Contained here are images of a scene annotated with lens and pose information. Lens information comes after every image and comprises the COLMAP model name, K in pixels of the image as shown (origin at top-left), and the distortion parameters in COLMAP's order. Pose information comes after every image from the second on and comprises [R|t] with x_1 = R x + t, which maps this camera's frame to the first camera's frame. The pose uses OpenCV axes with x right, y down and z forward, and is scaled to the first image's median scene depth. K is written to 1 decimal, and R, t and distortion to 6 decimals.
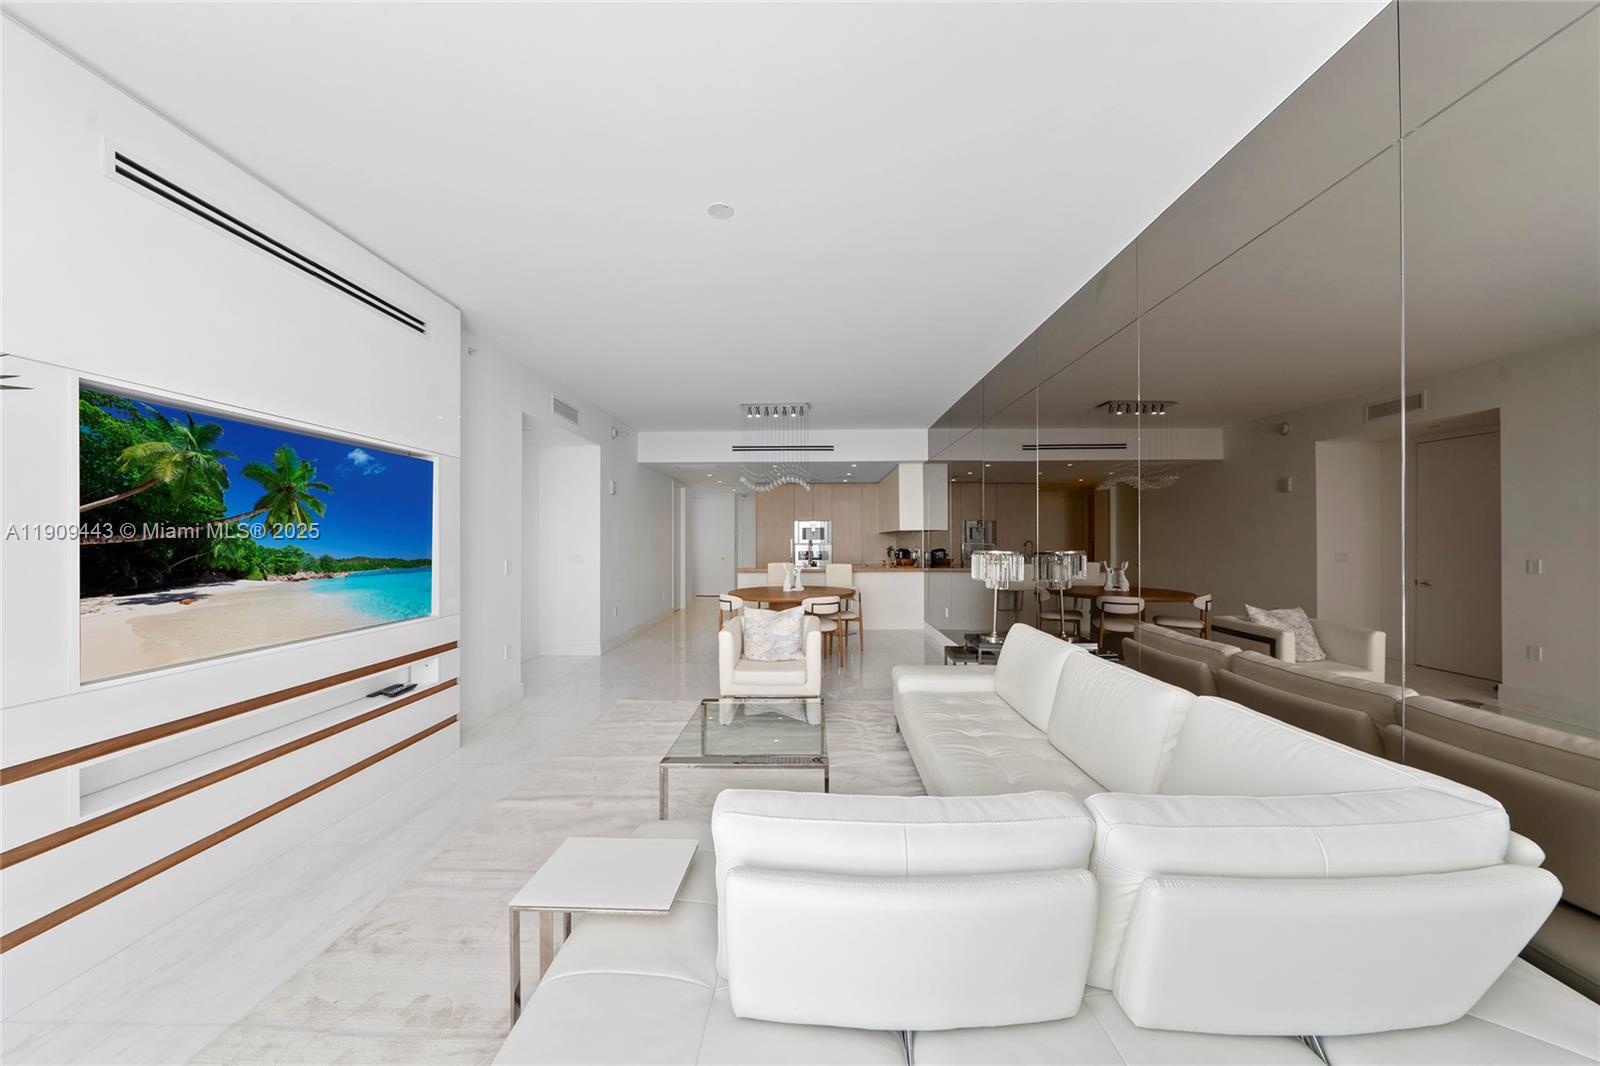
lens RADIAL K [[546.8, 0, 805.8], [0, 546.8, 538.0], [0, 0, 1]] dist [-0.006295, -0.000077]
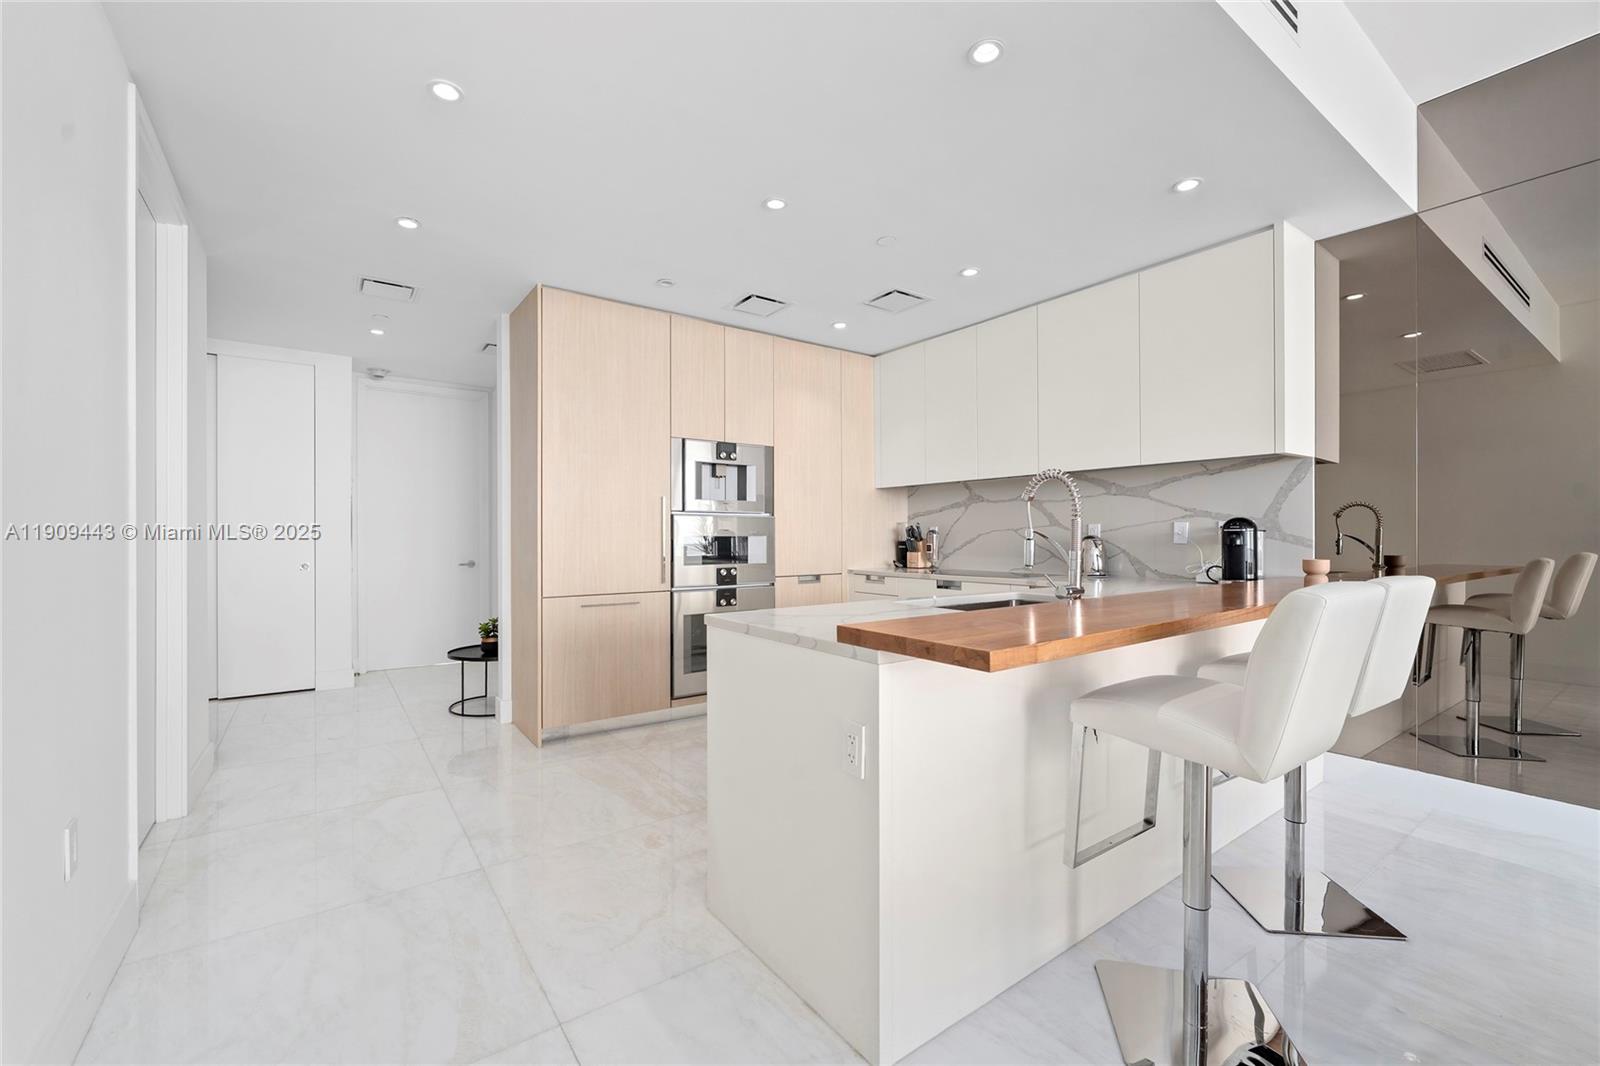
lens RADIAL K [[671.2, 0, 801.1], [0, 671.2, 537.3], [0, 0, 1]] dist [-0.000813, 0.000154]
pose [[0.807487, -0.004084, 0.589871, -0.236513], [-0.003108, 0.999933, 0.011177, 0.025920], [-0.589877, -0.010858, 0.807420, 0.854241]]
